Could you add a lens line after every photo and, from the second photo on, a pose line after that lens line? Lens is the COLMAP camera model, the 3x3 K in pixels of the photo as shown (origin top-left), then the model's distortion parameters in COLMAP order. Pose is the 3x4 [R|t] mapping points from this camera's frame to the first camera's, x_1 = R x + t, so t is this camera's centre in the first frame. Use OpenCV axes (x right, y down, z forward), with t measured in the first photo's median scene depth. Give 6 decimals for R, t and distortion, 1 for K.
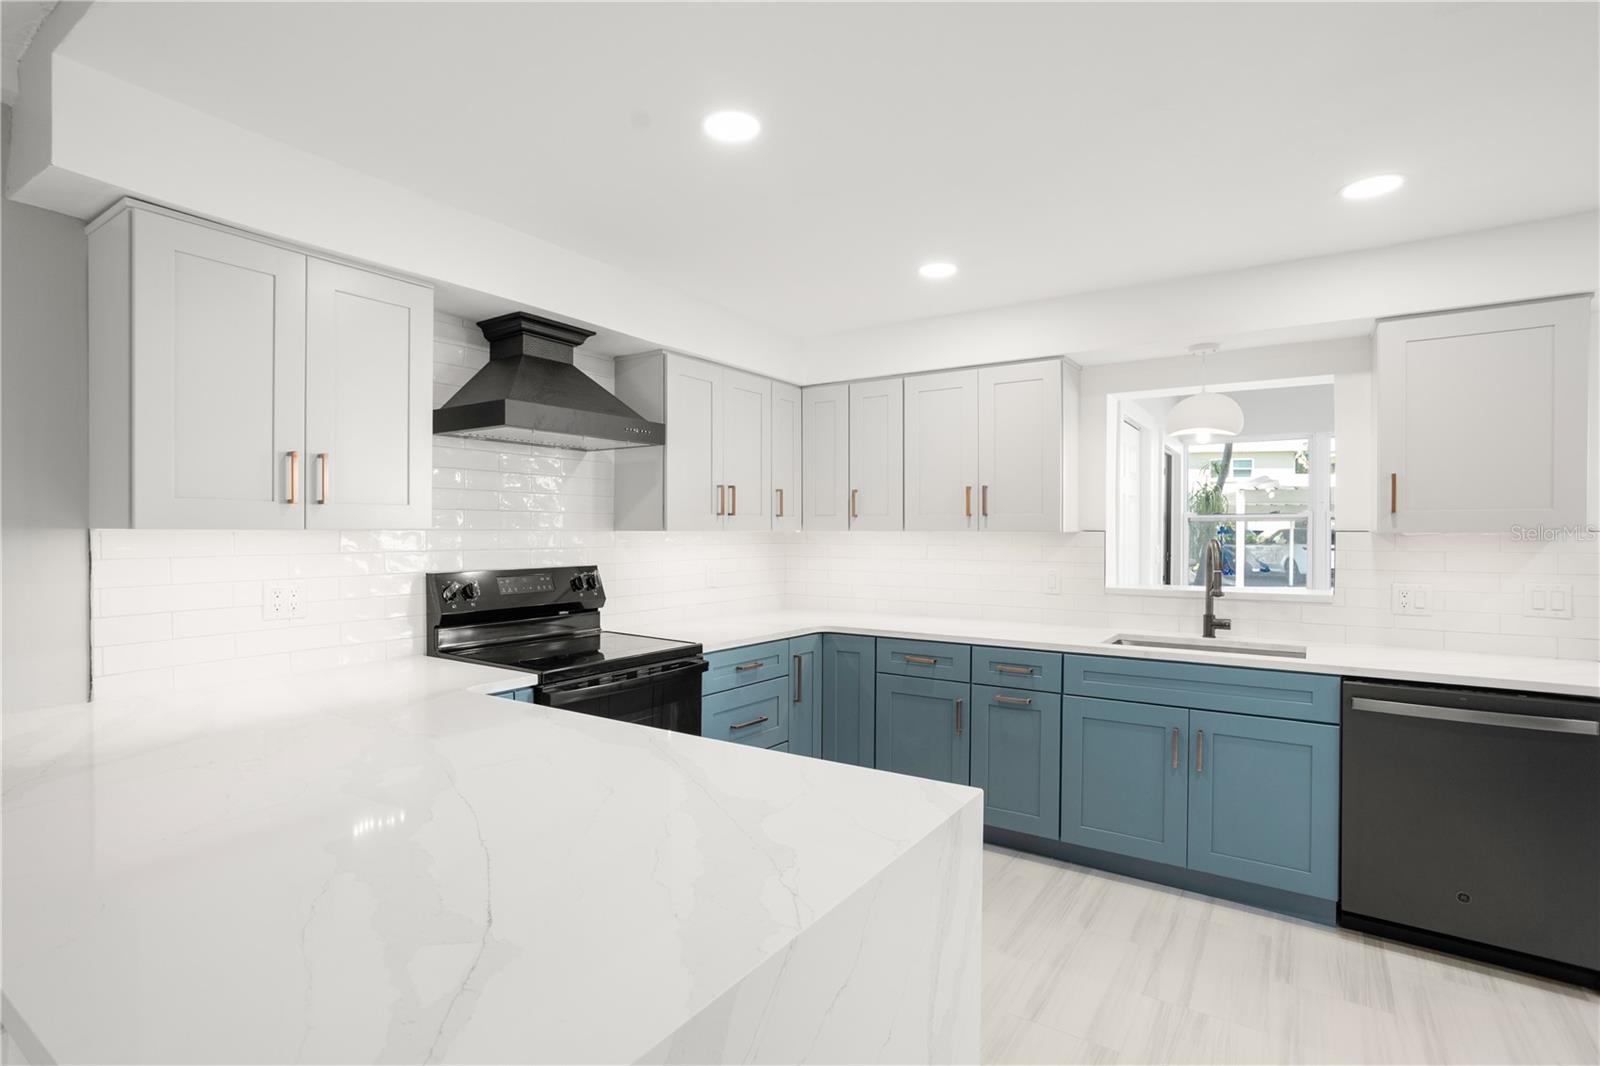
lens RADIAL K [[771.1, 0, 791.5], [0, 771.1, 537.6], [0, 0, 1]] dist [-0.021527, 0.000049]
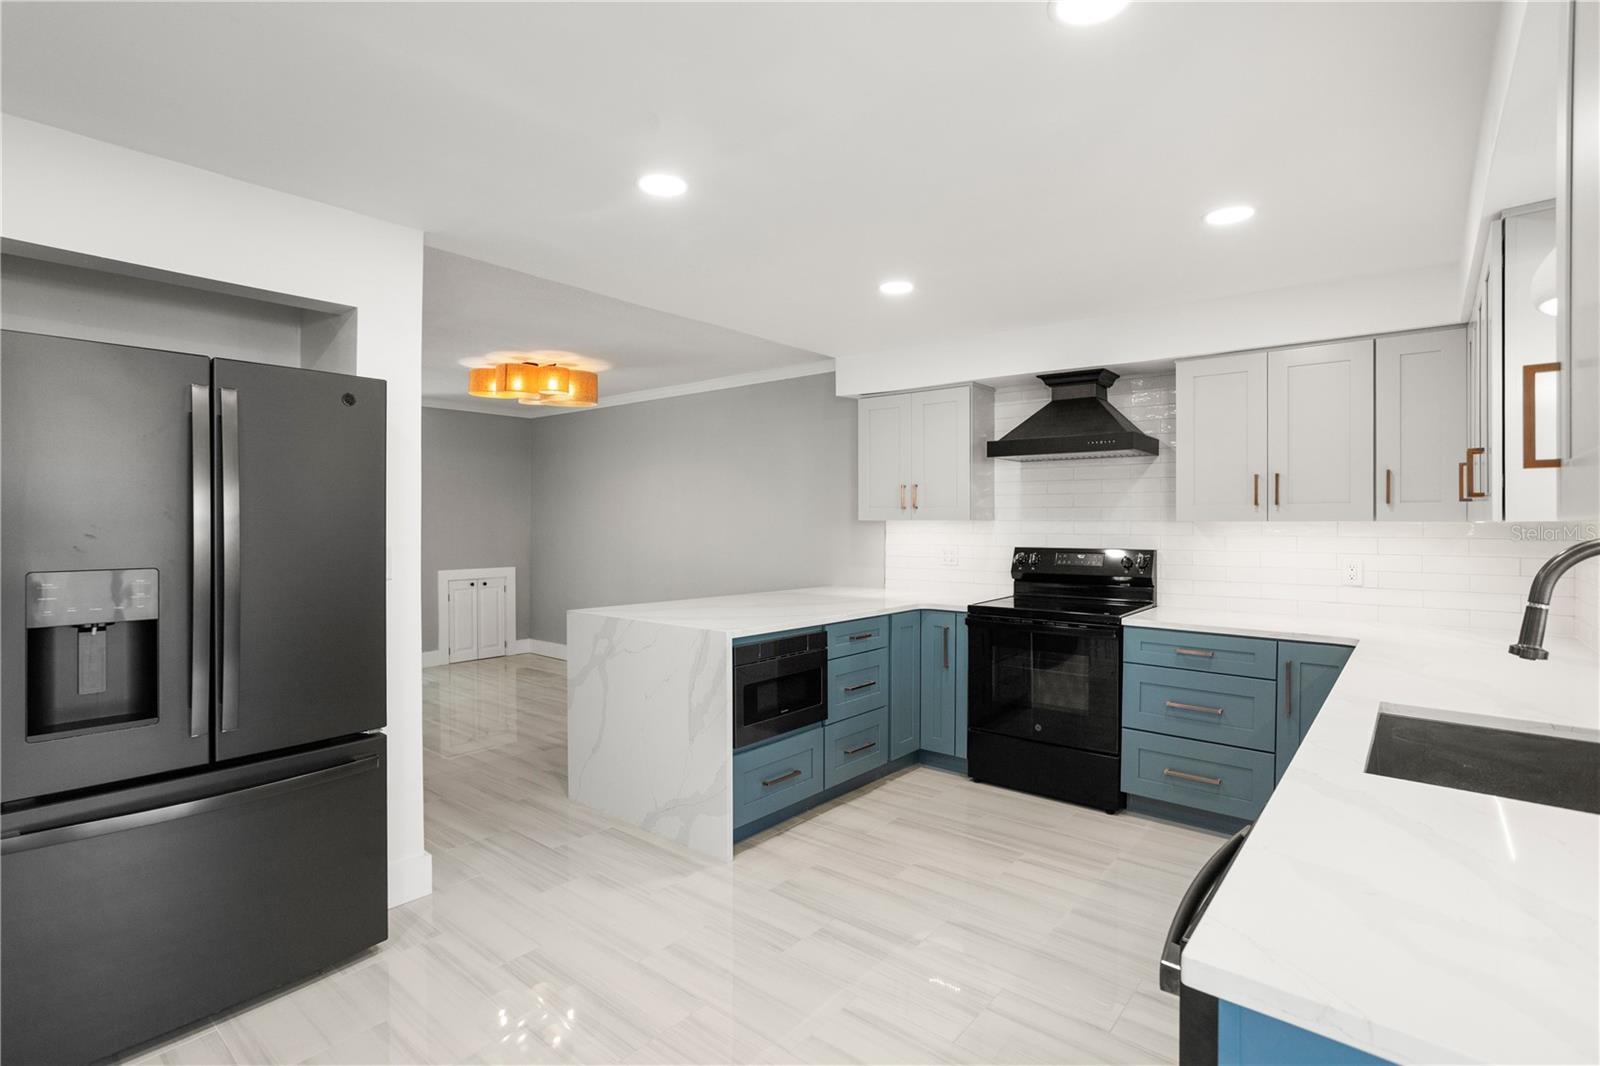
lens RADIAL K [[771.9, 0, 792.1], [0, 771.9, 514.5], [0, 0, 1]] dist [-0.047280, 0.025786]
pose [[-0.085498, -0.007273, -0.996312, 1.019656], [-0.007510, 0.999950, -0.006656, -0.007481], [0.996310, 0.006913, -0.085549, 0.554475]]
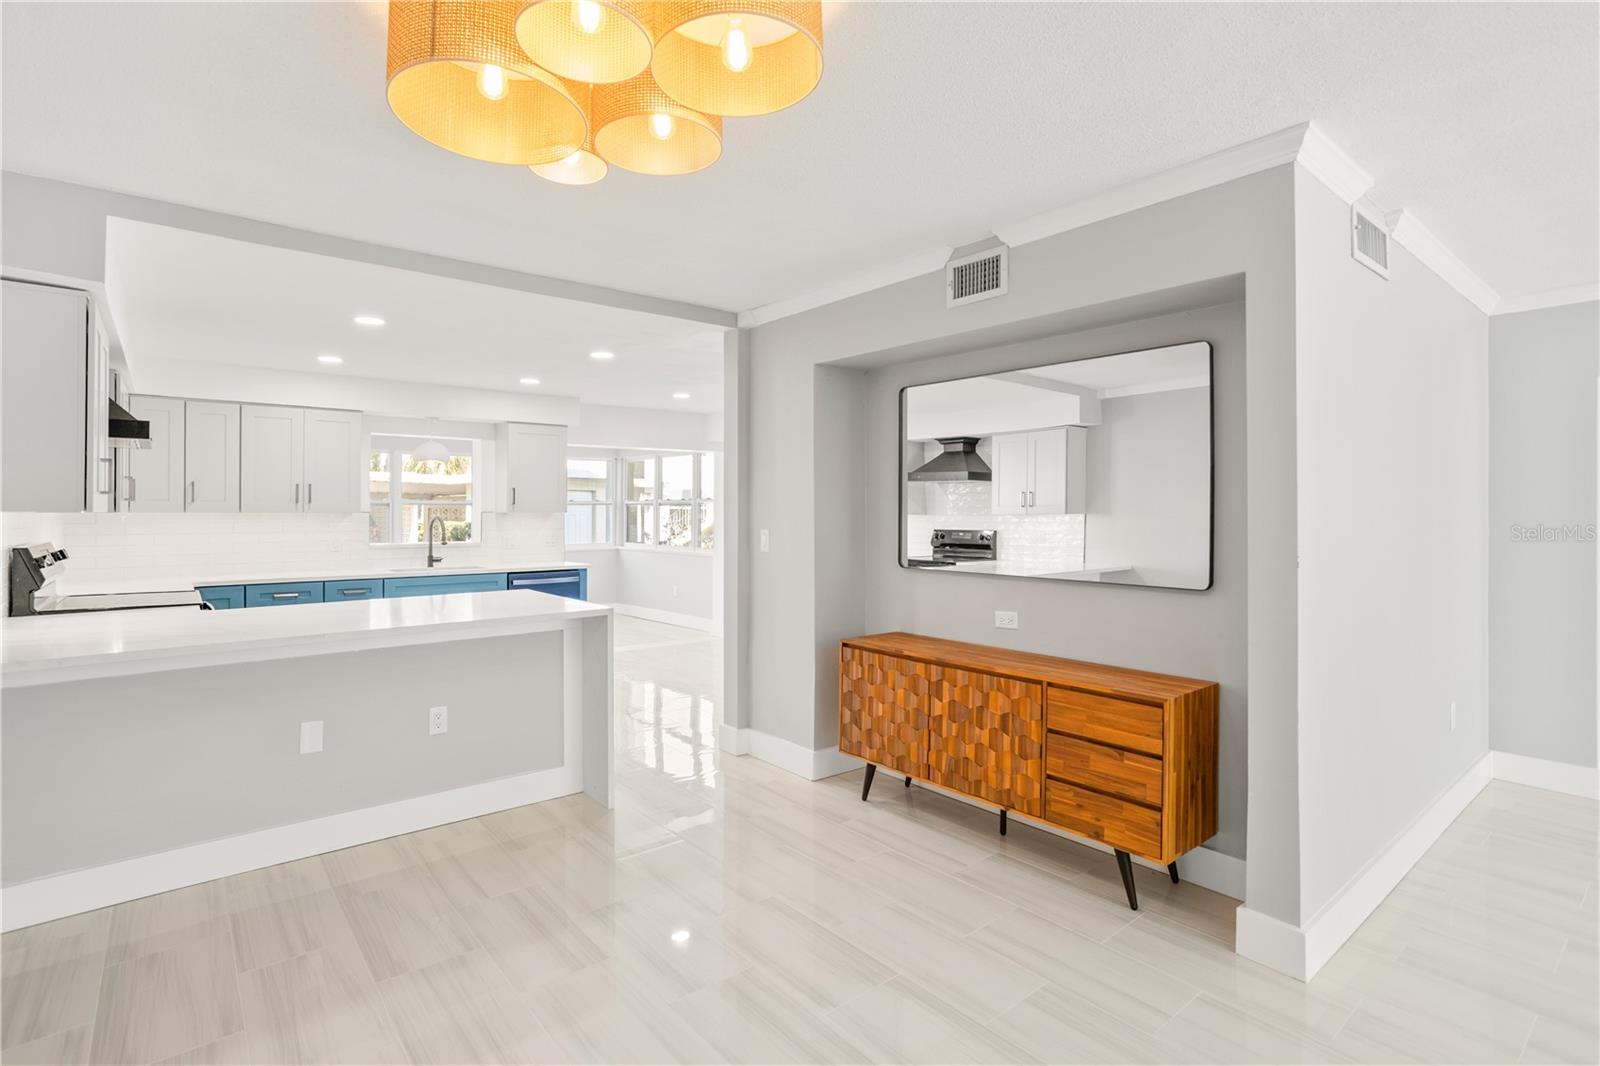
lens RADIAL K [[771.9, 0, 792.1], [0, 771.9, 514.5], [0, 0, 1]] dist [-0.047280, 0.025786]
pose [[0.283128, -0.002832, 0.959078, -1.085721], [0.006632, 0.999978, 0.000994, 0.001069], [-0.959059, 0.006080, 0.283140, -0.440704]]
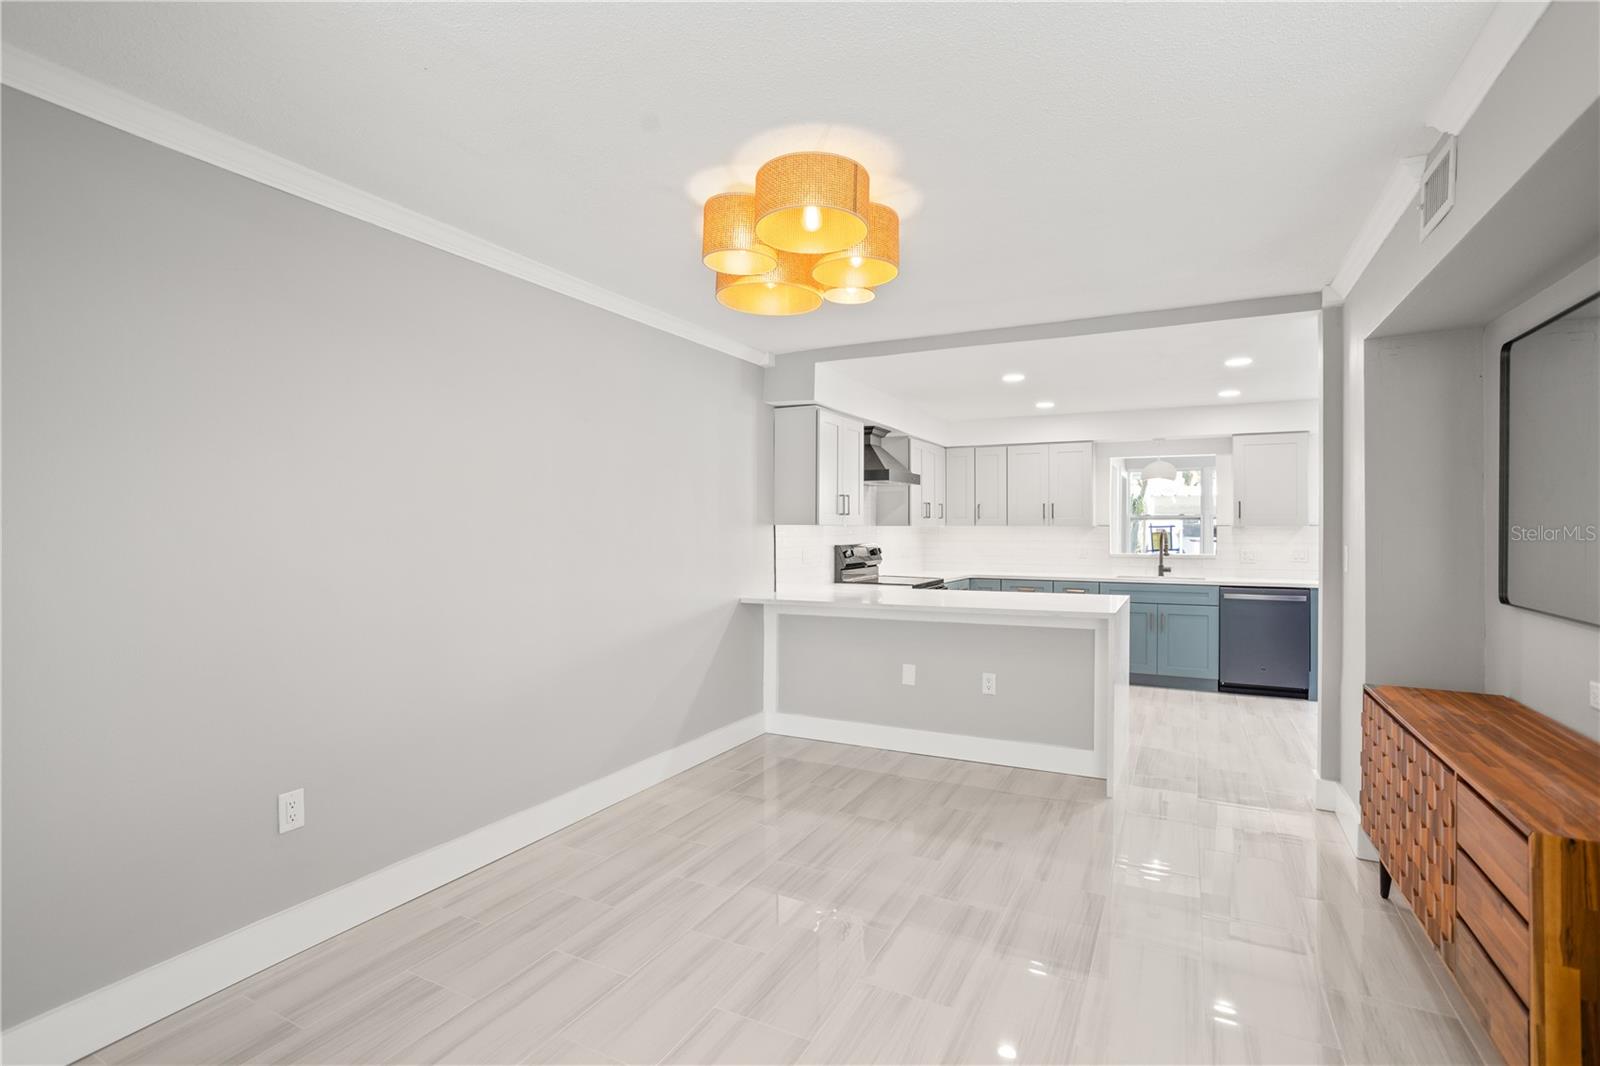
lens RADIAL K [[773.1, 0, 790.2], [0, 773.1, 527.7], [0, 0, 1]] dist [-0.033652, 0.000844]
pose [[0.993398, -0.001375, 0.114709, -0.734401], [0.002219, 0.999971, -0.007233, 0.010267], [-0.114696, 0.007440, 0.993373, -1.013997]]
